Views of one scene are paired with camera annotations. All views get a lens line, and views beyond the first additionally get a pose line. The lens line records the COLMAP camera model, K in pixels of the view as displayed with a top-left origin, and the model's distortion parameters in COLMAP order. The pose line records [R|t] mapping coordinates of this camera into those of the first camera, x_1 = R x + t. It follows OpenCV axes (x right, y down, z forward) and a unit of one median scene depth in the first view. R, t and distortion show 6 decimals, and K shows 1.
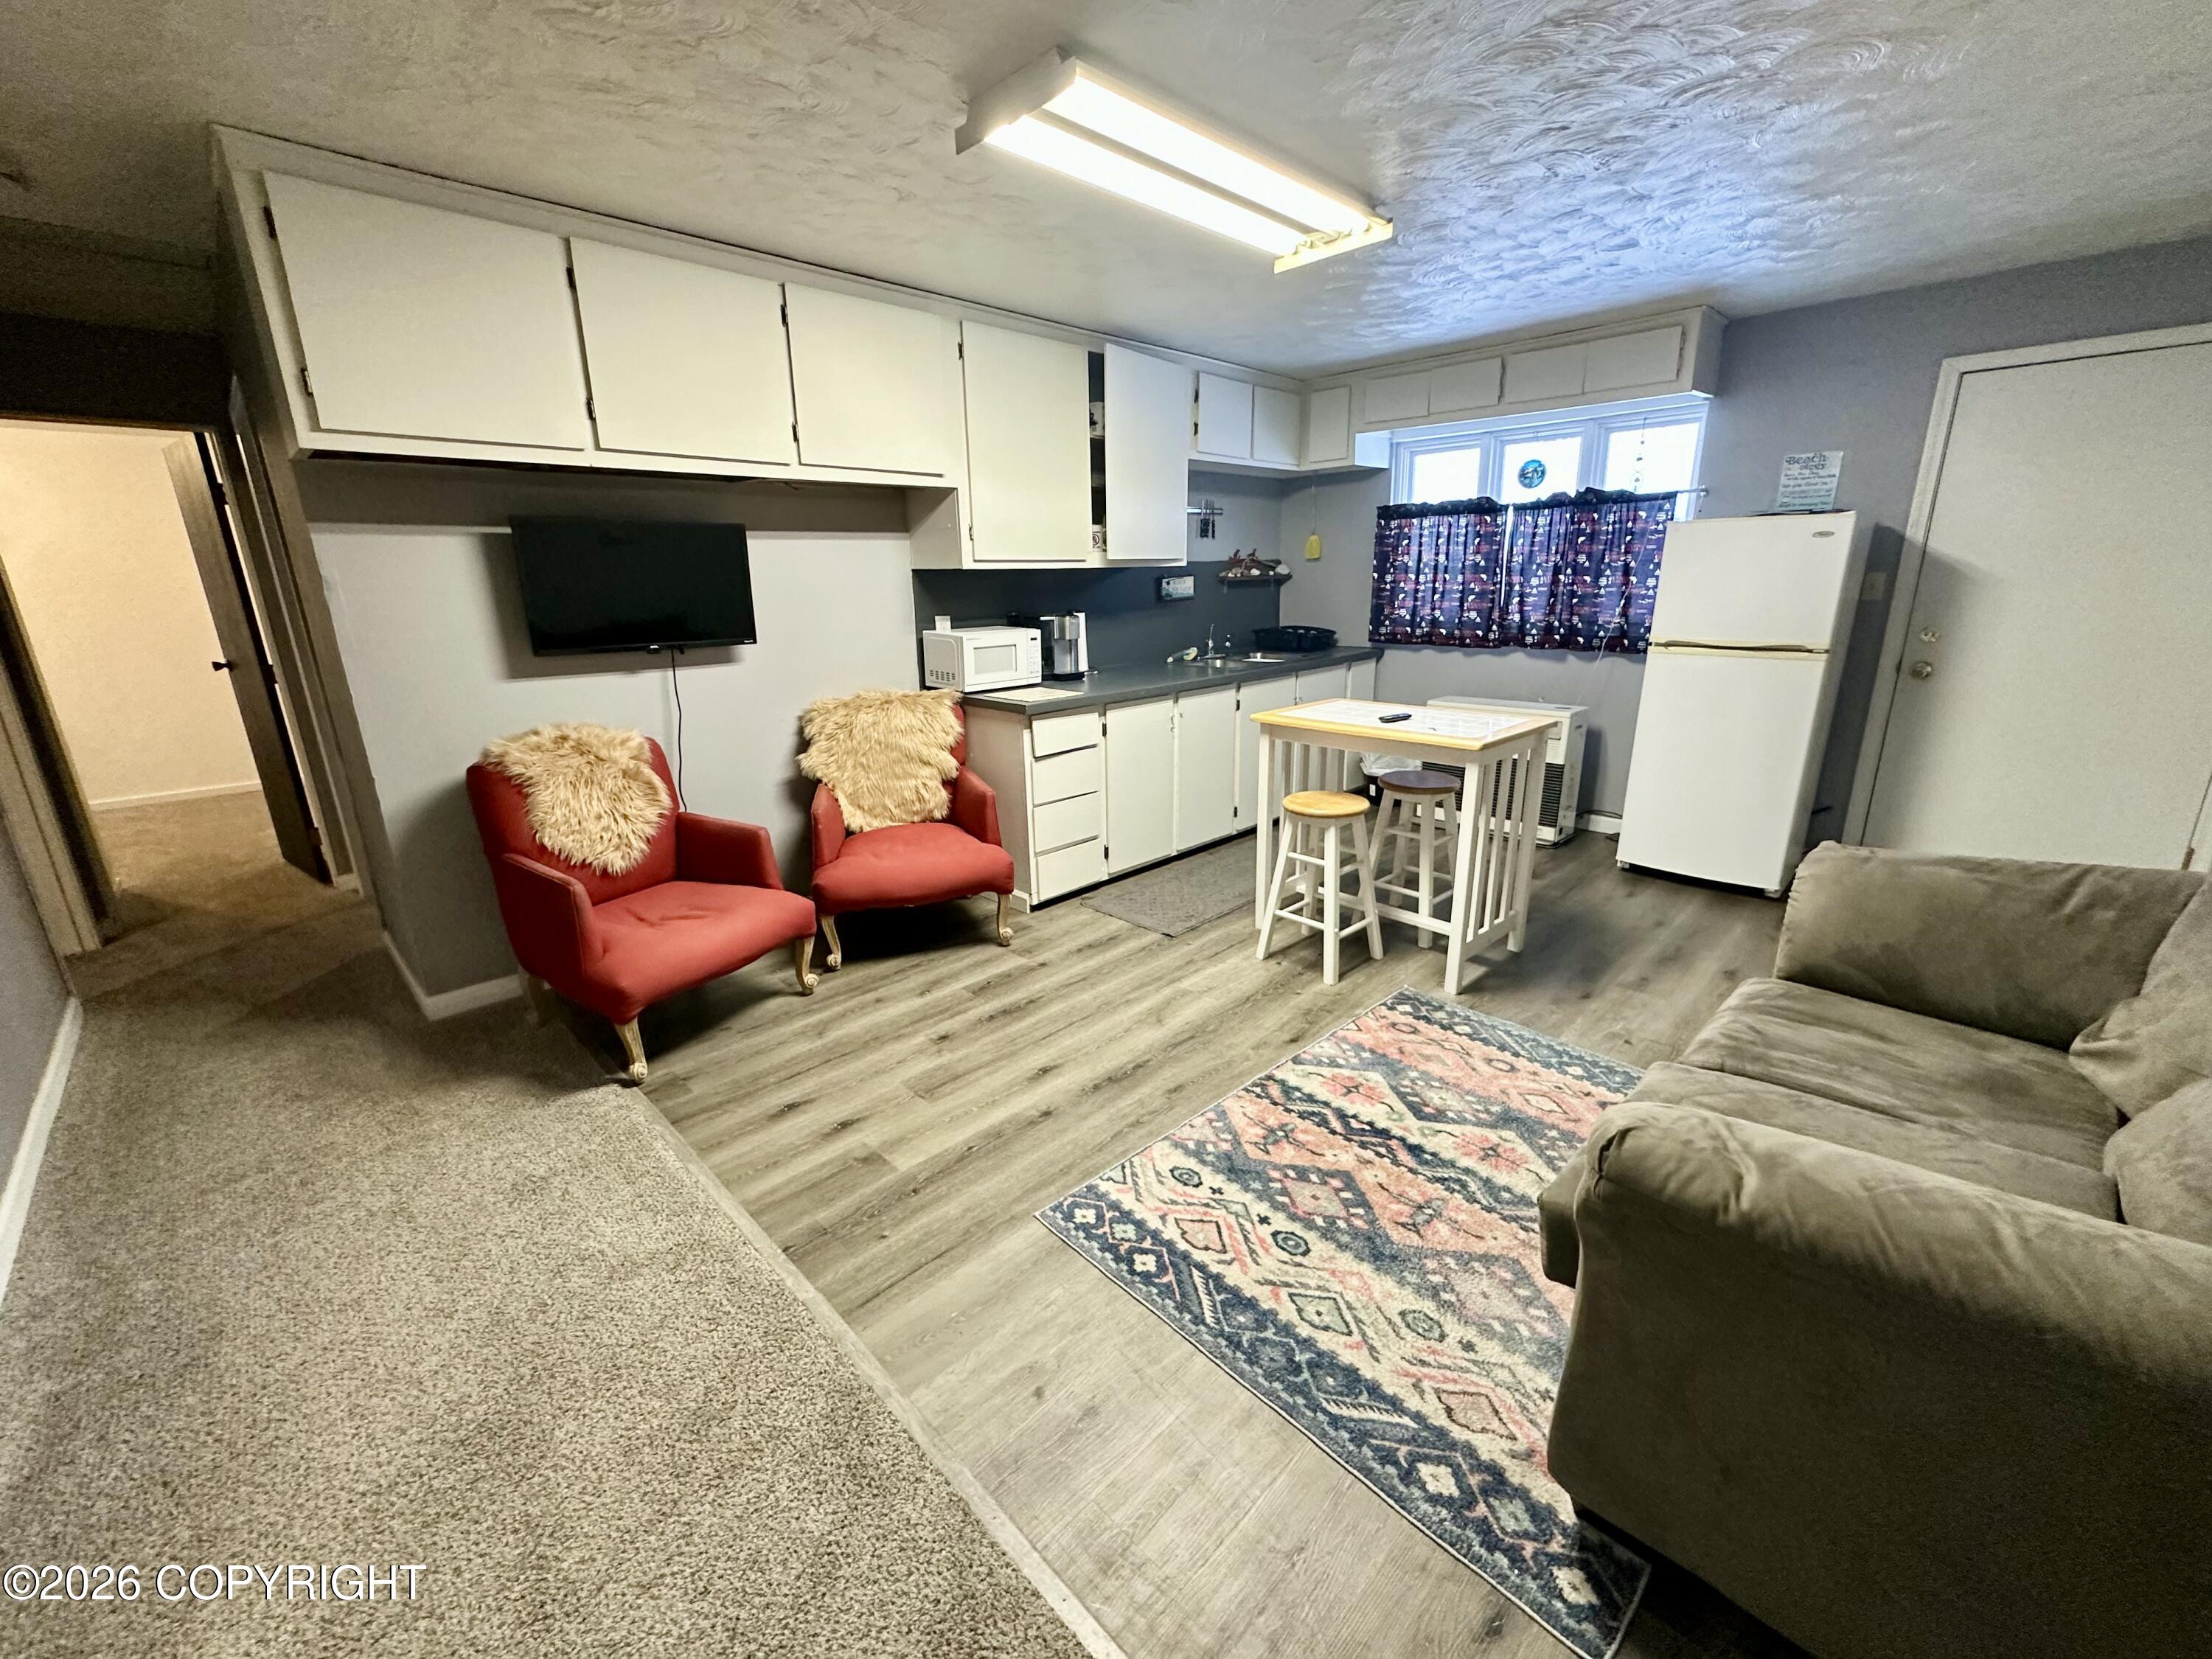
lens RADIAL K [[885.9, 0, 1104.6], [0, 885.9, 828.2], [0, 0, 1]] dist [-0.004009, -0.000008]
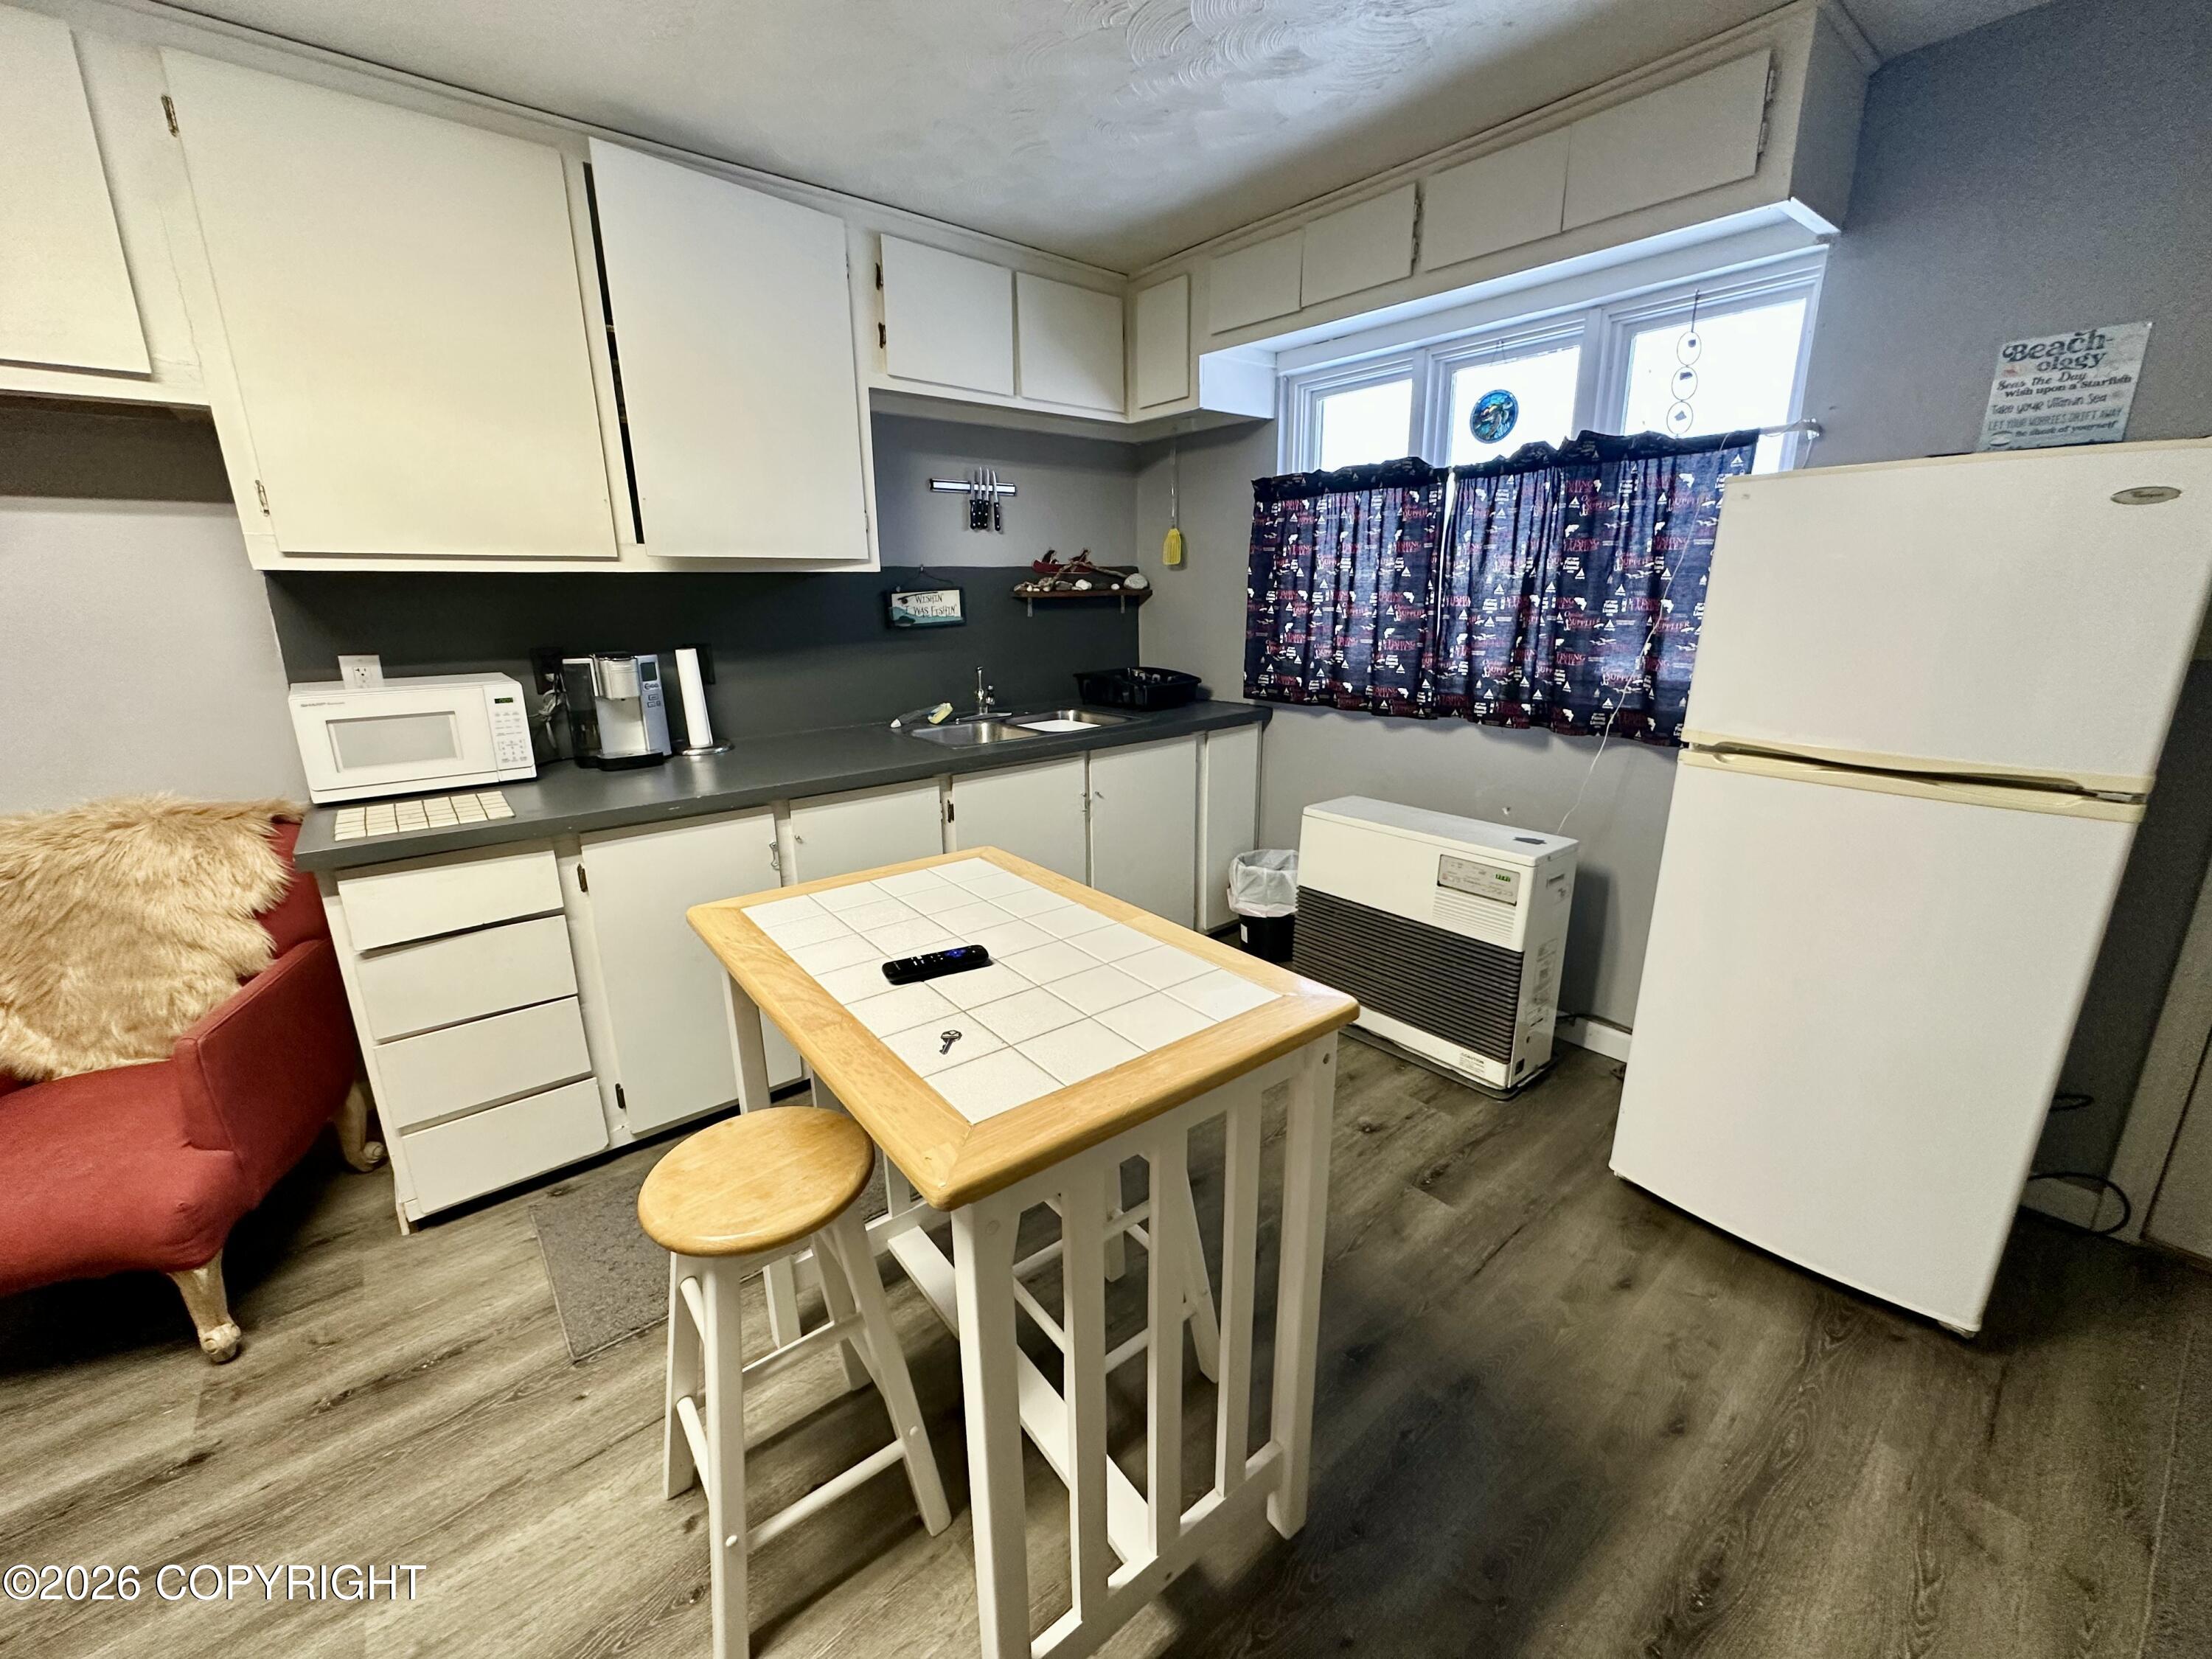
lens RADIAL K [[885.9, 0, 1104.6], [0, 885.9, 828.2], [0, 0, 1]] dist [-0.004009, -0.000008]
pose [[0.996306, 0.032932, -0.079308, 0.289755], [-0.034110, 0.999326, -0.013551, -0.121665], [0.078808, 0.016206, 0.996758, 0.422940]]
